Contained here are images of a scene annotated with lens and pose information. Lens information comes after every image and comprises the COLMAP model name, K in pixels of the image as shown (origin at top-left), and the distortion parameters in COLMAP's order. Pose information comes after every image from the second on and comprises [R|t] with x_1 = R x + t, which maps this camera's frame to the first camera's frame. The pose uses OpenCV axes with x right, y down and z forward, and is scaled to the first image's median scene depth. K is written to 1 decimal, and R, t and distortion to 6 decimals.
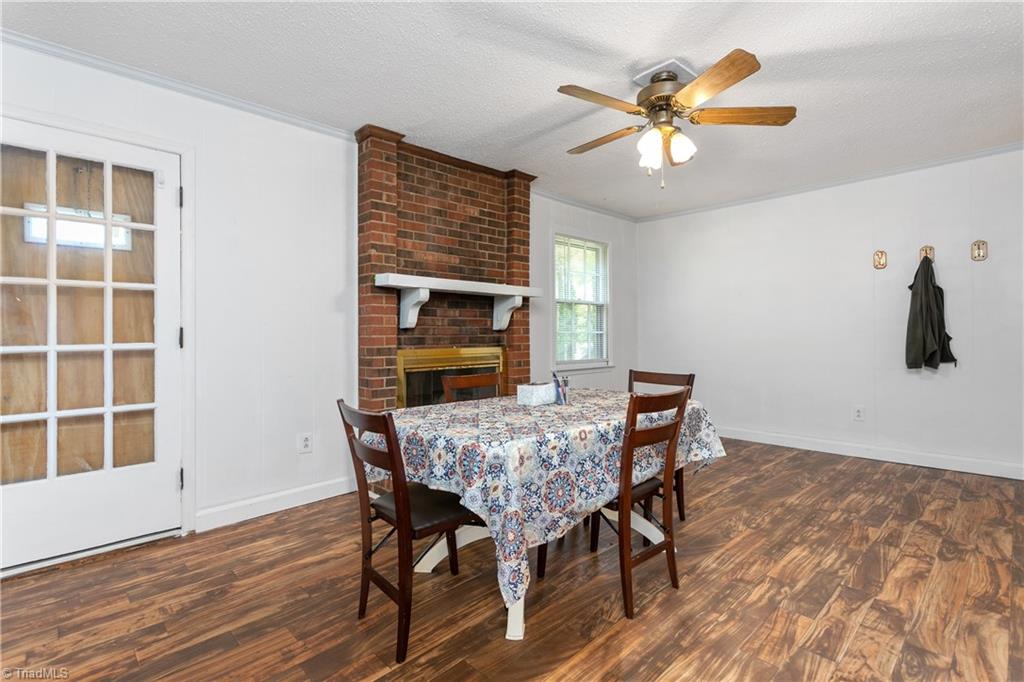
lens RADIAL K [[491.5, 0, 516.4], [0, 491.5, 334.1], [0, 0, 1]] dist [0.023394, 0.002906]
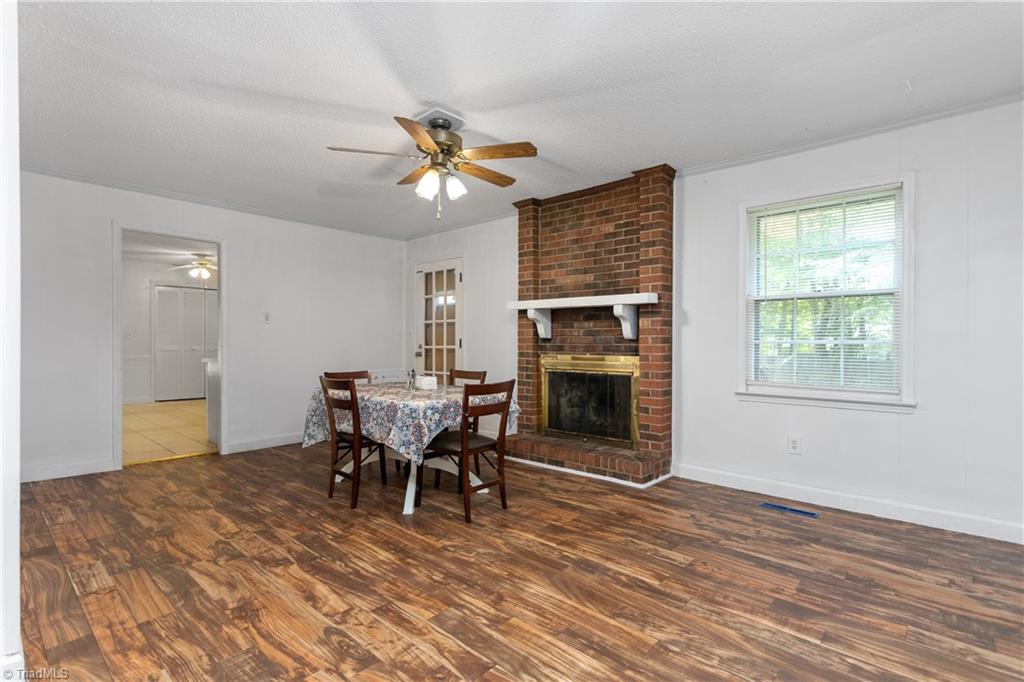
lens RADIAL K [[491.5, 0, 517.1], [0, 491.5, 346.4], [0, 0, 1]] dist [0.023394, 0.002906]
pose [[0.076147, 0.019117, -0.996913, 1.021870], [0.002127, 0.999811, 0.019335, -0.014778], [0.997094, -0.003593, 0.076092, 0.760867]]
